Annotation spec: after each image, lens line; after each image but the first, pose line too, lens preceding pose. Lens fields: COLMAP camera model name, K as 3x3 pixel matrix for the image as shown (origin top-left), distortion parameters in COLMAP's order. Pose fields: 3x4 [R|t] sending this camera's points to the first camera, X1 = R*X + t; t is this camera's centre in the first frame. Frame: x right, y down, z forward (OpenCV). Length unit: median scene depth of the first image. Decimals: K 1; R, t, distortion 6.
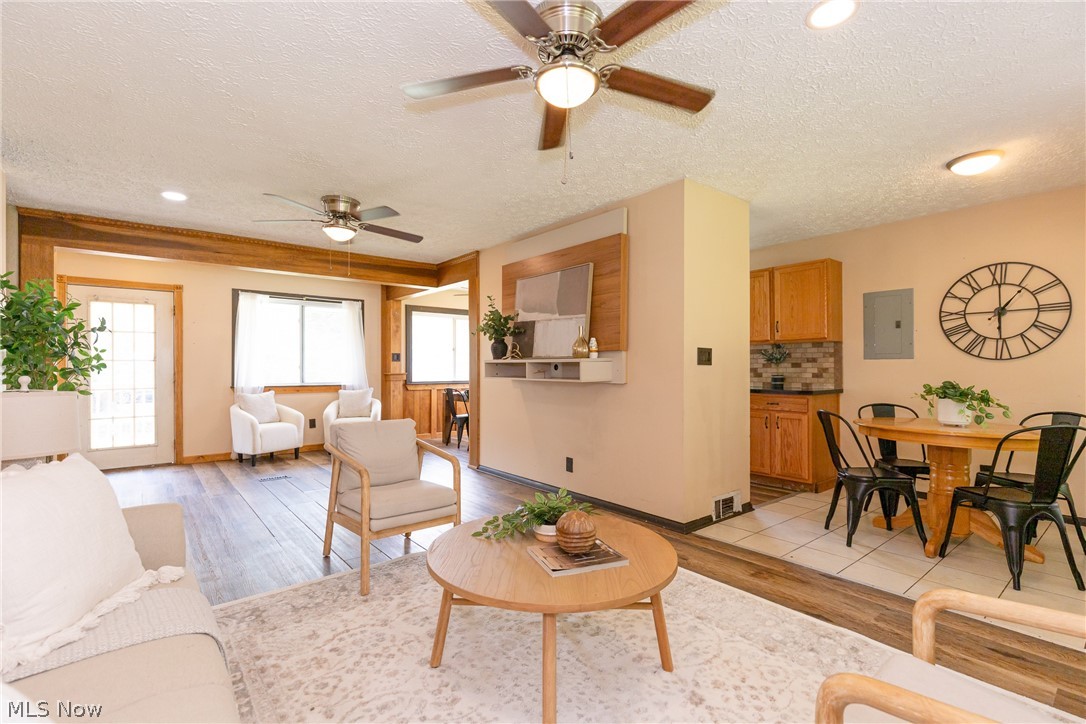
lens RADIAL K [[493.8, 0, 543.8], [0, 493.8, 351.1], [0, 0, 1]] dist [0.005272, -0.000036]
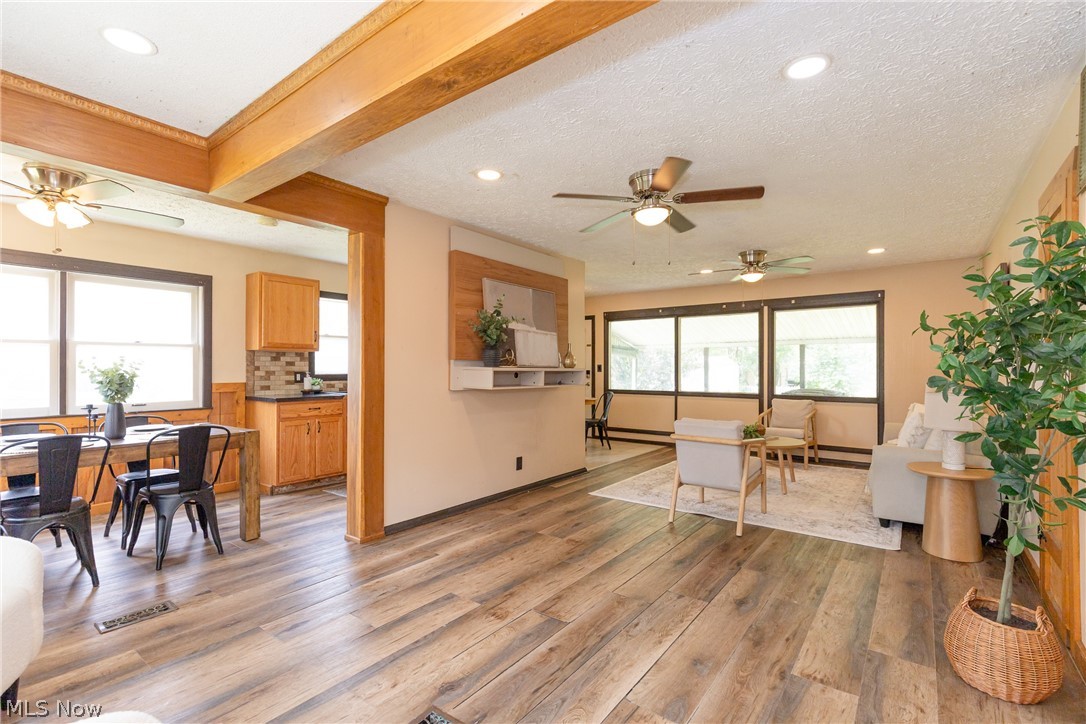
lens RADIAL K [[493.8, 0, 543.8], [0, 493.8, 351.1], [0, 0, 1]] dist [0.005272, -0.000036]
pose [[-0.236934, 0.033310, 0.970955, -1.099017], [-0.035246, 0.998459, -0.042854, 0.025839], [-0.970886, -0.044376, -0.235395, 1.284575]]
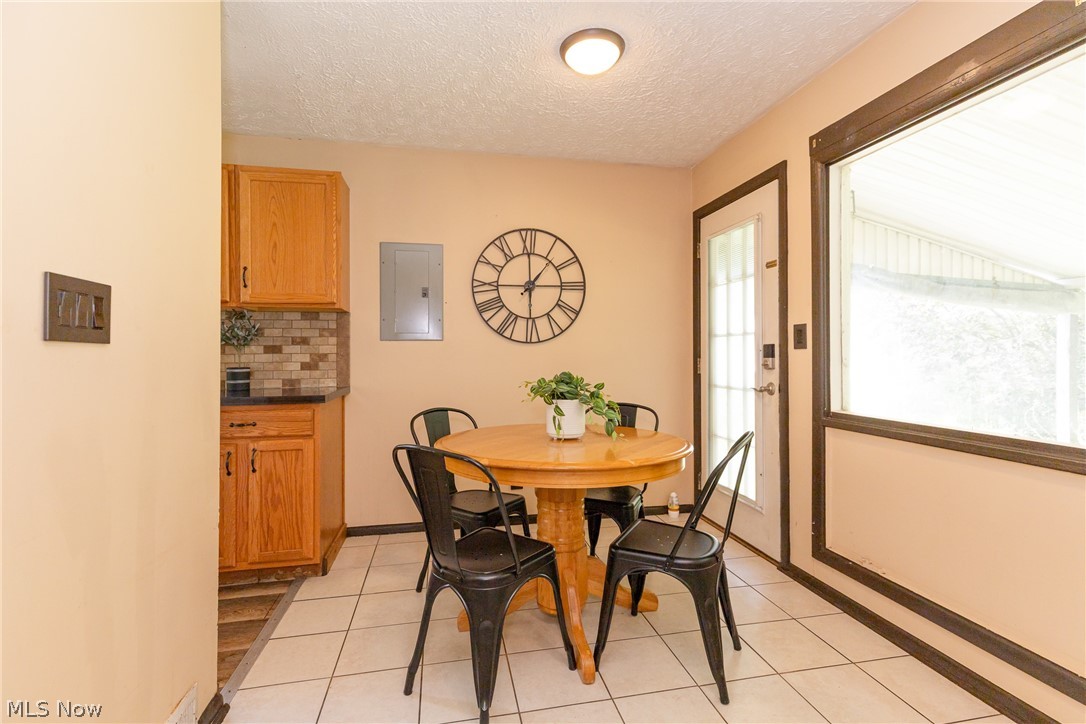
lens RADIAL K [[493.8, 0, 543.8], [0, 493.8, 351.1], [0, 0, 1]] dist [0.005272, -0.000036]
pose [[0.456565, 0.001242, 0.889689, 0.175320], [-0.025400, 0.999610, 0.011640, 0.019799], [-0.889327, -0.027913, 0.456418, 0.568487]]
